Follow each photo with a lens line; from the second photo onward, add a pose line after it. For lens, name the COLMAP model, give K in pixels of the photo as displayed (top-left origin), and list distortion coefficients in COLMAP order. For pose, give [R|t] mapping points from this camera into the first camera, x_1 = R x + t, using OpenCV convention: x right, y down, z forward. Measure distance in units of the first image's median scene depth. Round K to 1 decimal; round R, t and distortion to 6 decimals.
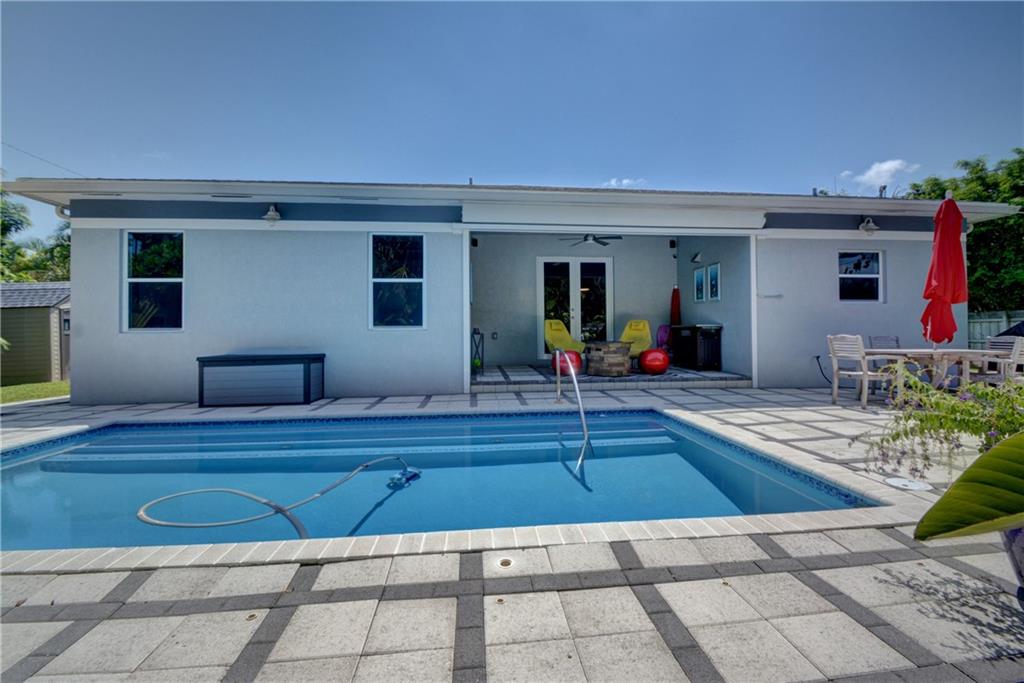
lens RADIAL K [[448.8, 0, 516.1], [0, 448.8, 334.9], [0, 0, 1]] dist [-0.002205, -0.002134]
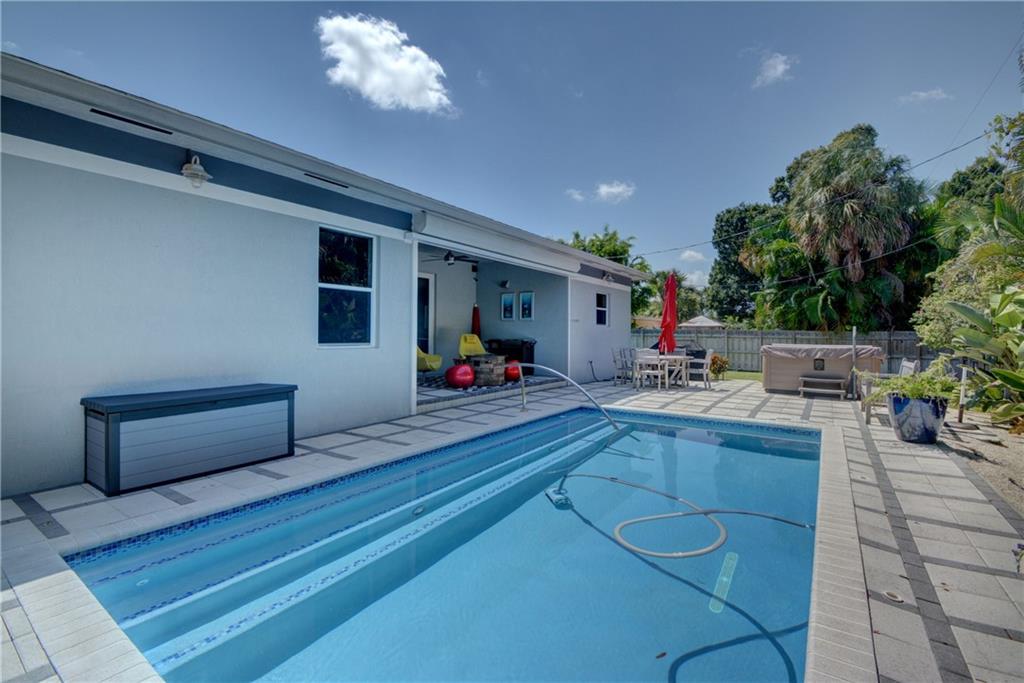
lens RADIAL K [[448.8, 0, 516.2], [0, 448.8, 339.0], [0, 0, 1]] dist [-0.002205, -0.002134]
pose [[0.653463, 0.003519, 0.756951, -0.676317], [-0.006428, 0.999979, 0.000901, -0.030153], [-0.756932, -0.005454, 0.653471, 0.225268]]
